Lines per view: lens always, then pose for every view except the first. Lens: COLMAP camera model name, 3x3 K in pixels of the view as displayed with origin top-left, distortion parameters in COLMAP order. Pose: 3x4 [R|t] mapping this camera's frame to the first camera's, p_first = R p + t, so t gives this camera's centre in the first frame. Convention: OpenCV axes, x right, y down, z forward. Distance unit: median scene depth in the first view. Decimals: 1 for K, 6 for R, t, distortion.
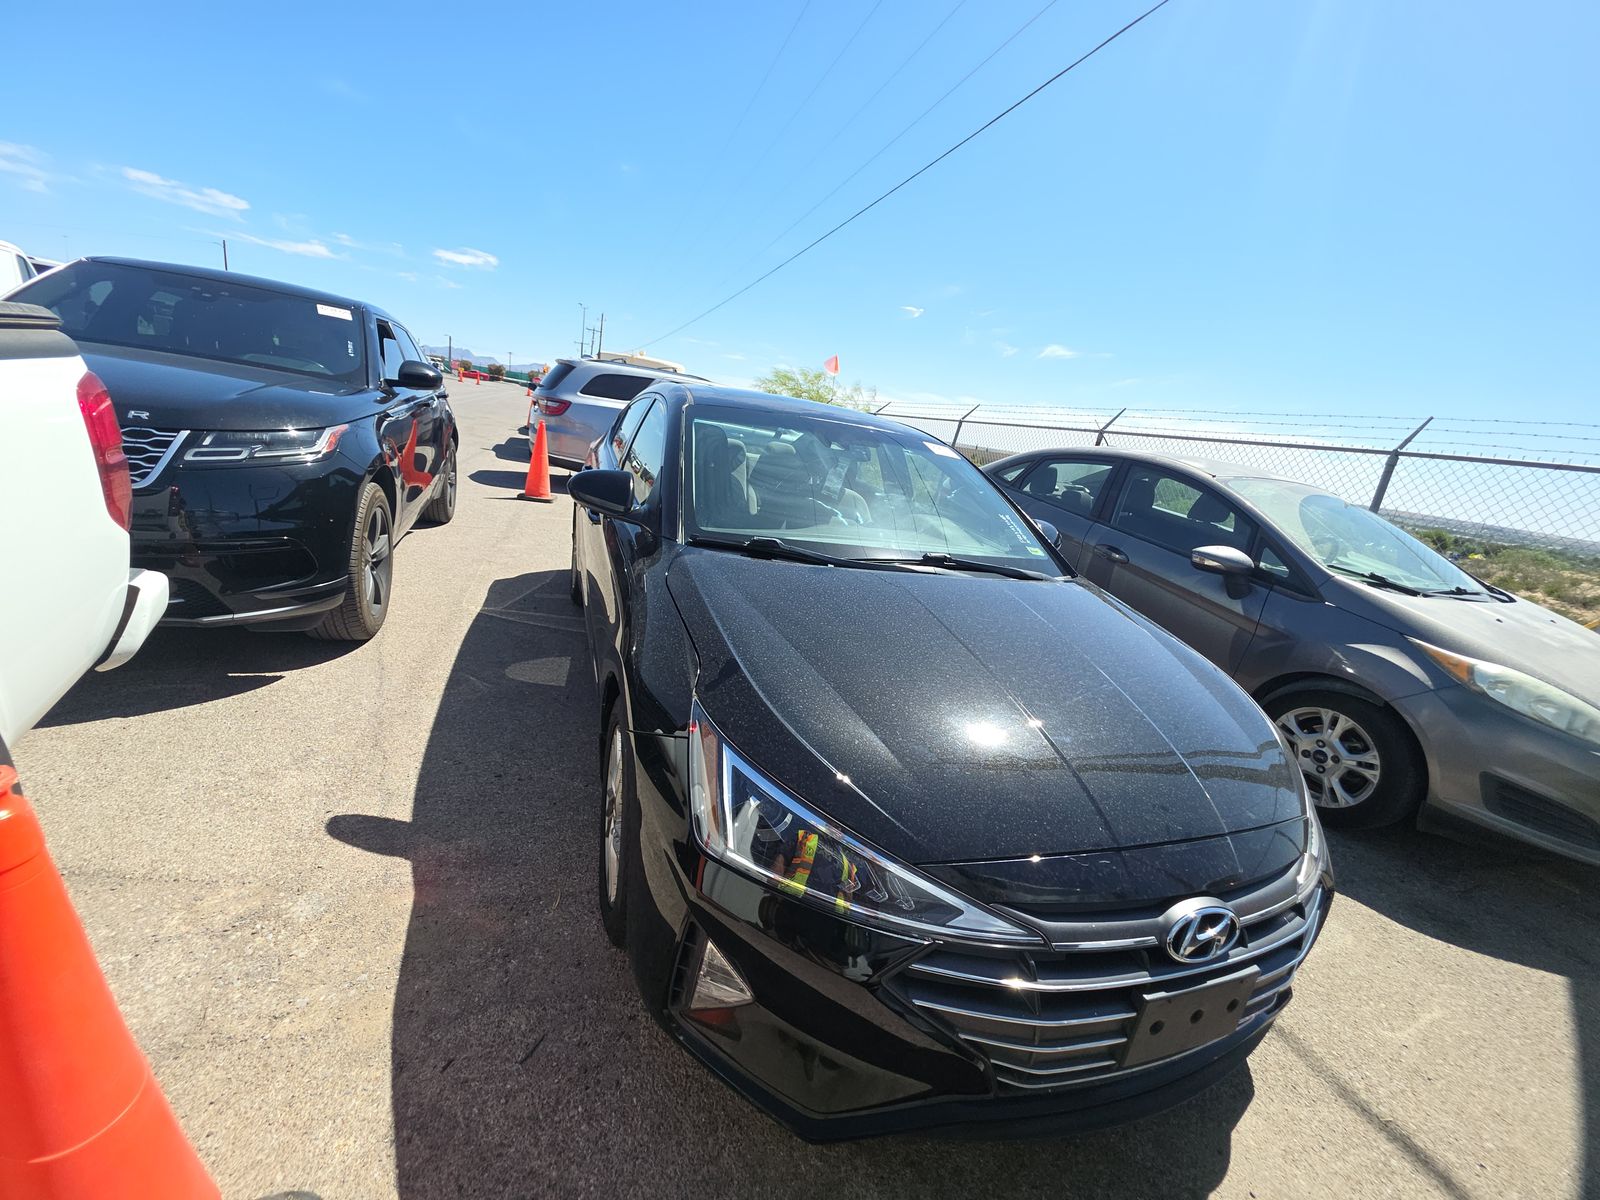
lens RADIAL K [[641.9, 0, 801.9], [0, 641.9, 606.6], [0, 0, 1]] dist [0.007703, -0.006638]
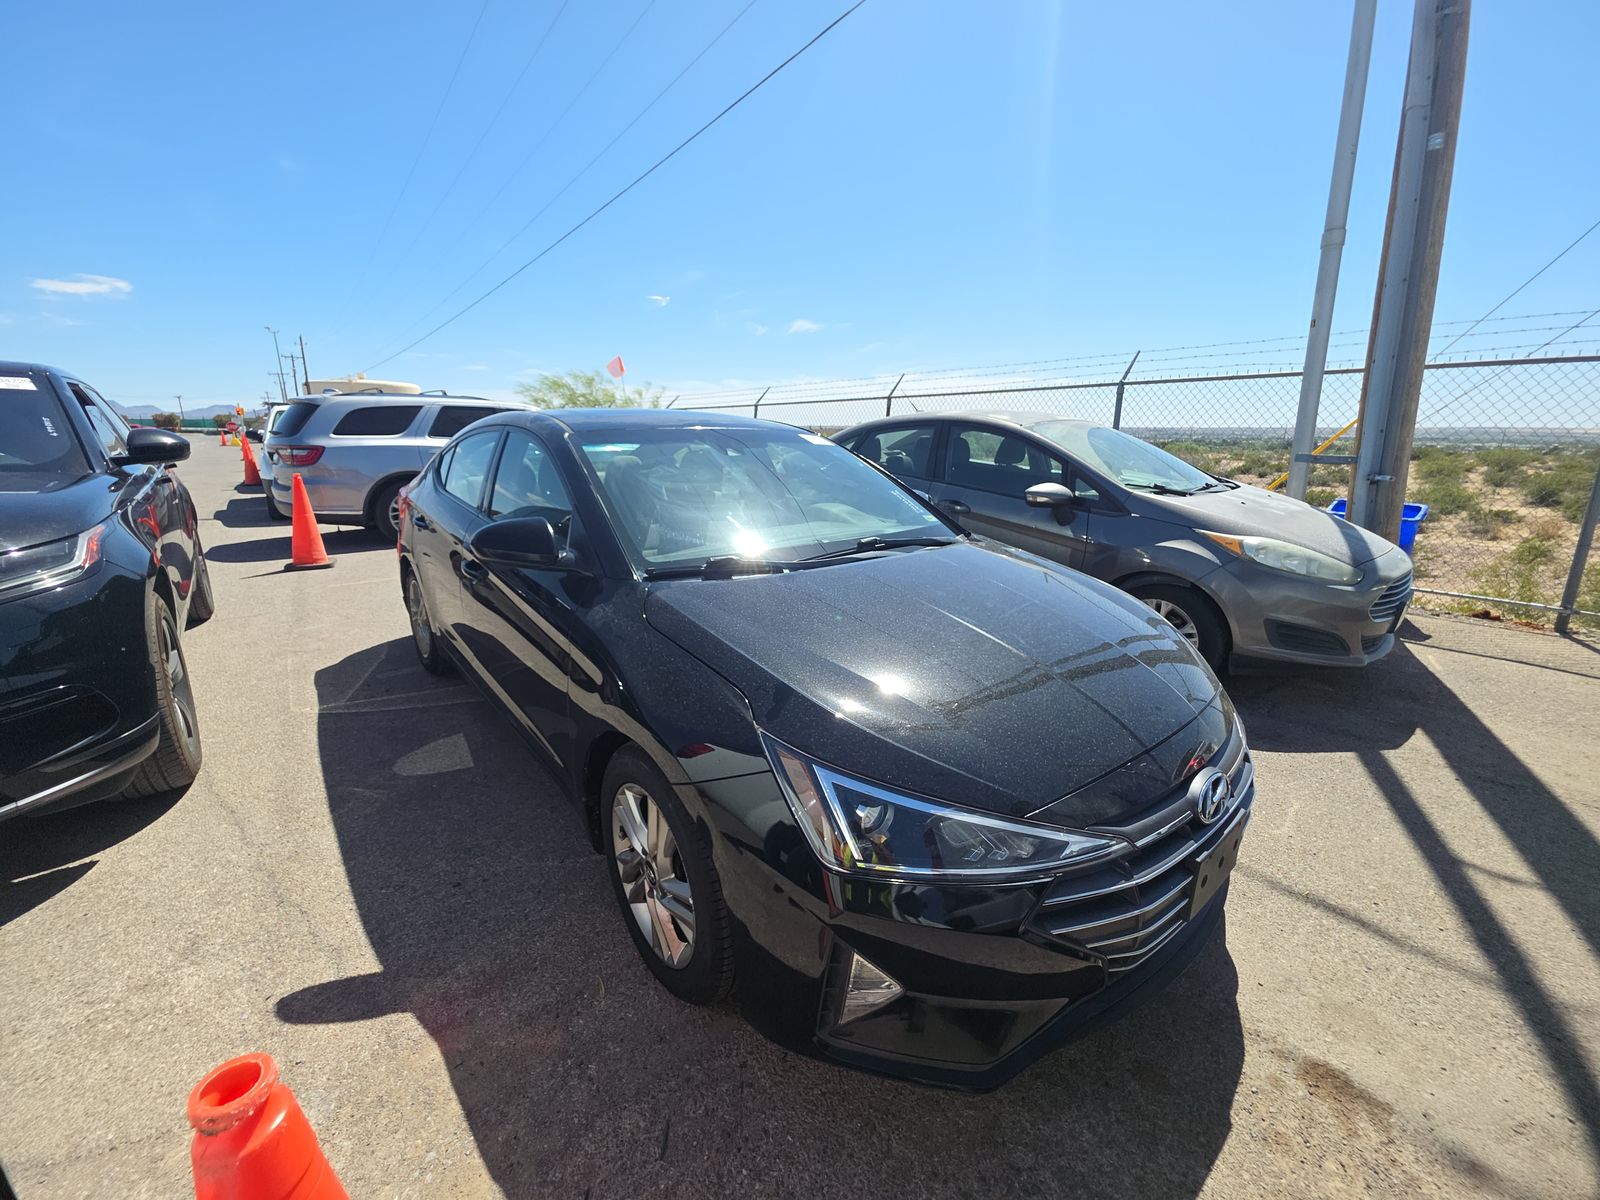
lens RADIAL K [[641.9, 0, 808.9], [0, 641.9, 605.2], [0, 0, 1]] dist [0.007703, -0.006638]
pose [[0.930960, -0.226458, 0.286409, -0.156961], [0.222199, 0.973832, 0.047740, -0.035605], [-0.289726, 0.019196, 0.956917, 0.012391]]
